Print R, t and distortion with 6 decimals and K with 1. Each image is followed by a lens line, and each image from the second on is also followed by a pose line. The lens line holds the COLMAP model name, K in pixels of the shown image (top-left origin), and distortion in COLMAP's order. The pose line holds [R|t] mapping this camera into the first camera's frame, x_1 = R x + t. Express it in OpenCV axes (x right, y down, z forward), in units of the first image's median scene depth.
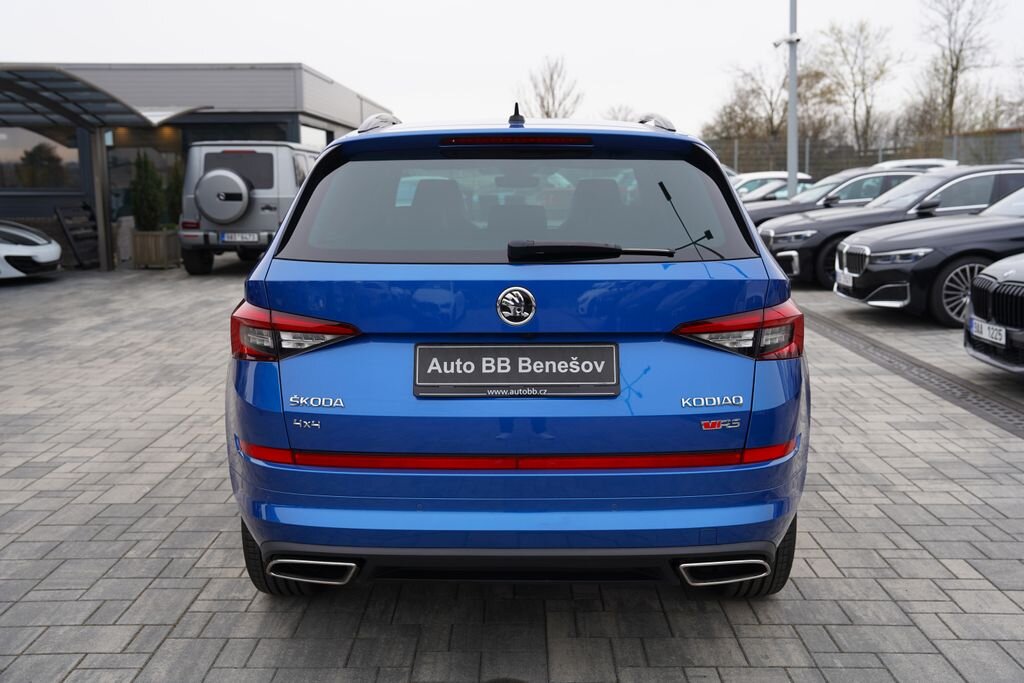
lens RADIAL K [[1057.2, 0, 510.0], [0, 1057.2, 340.3], [0, 0, 1]] dist [0.051992, 0.000000]
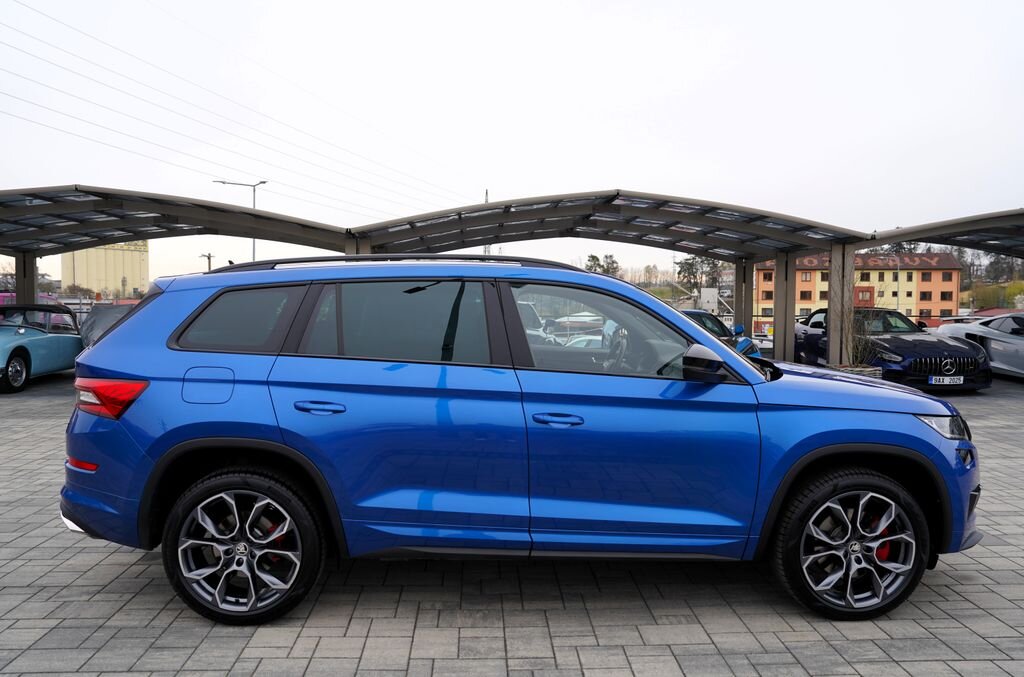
lens RADIAL K [[782.1, 0, 509.5], [0, 782.1, 339.6], [0, 0, 1]] dist [-0.068868, 0.064154]
pose [[0.043106, 0.063879, -0.997026, 0.617225], [-0.157611, 0.985892, 0.056352, -0.110125], [0.986560, 0.154713, 0.052566, 0.656977]]
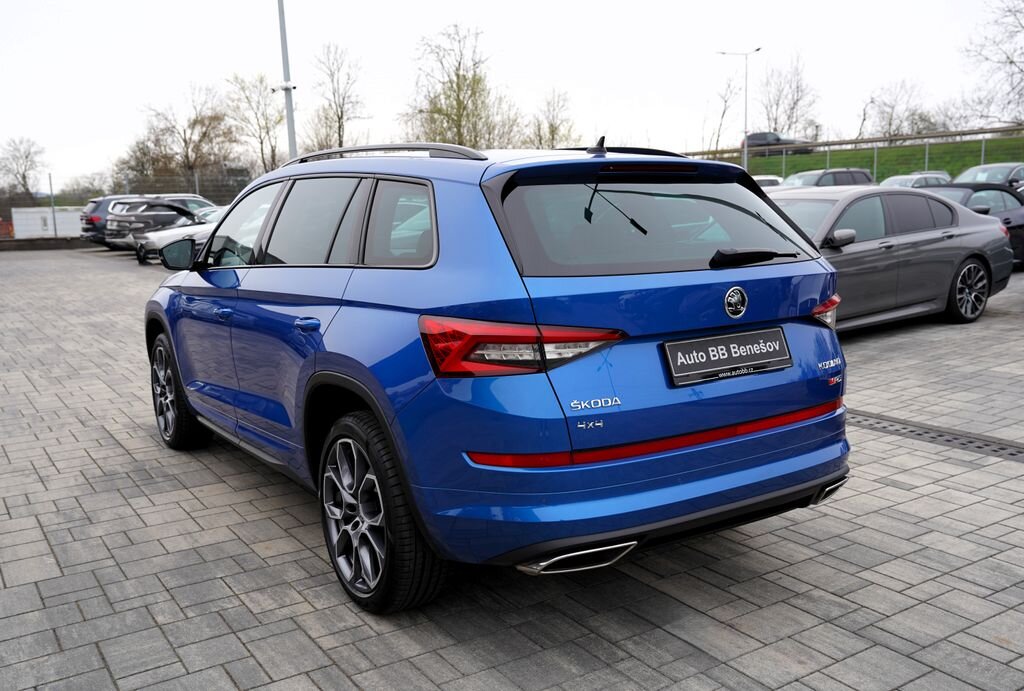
lens RADIAL K [[929.4, 0, 519.8], [0, 929.4, 339.4], [0, 0, 1]] dist [0.012331, 0.000000]
pose [[0.827061, -0.091391, 0.554633, -0.307925], [0.097496, 0.995062, 0.018579, -0.013219], [-0.553592, 0.038708, 0.831888, 0.094332]]
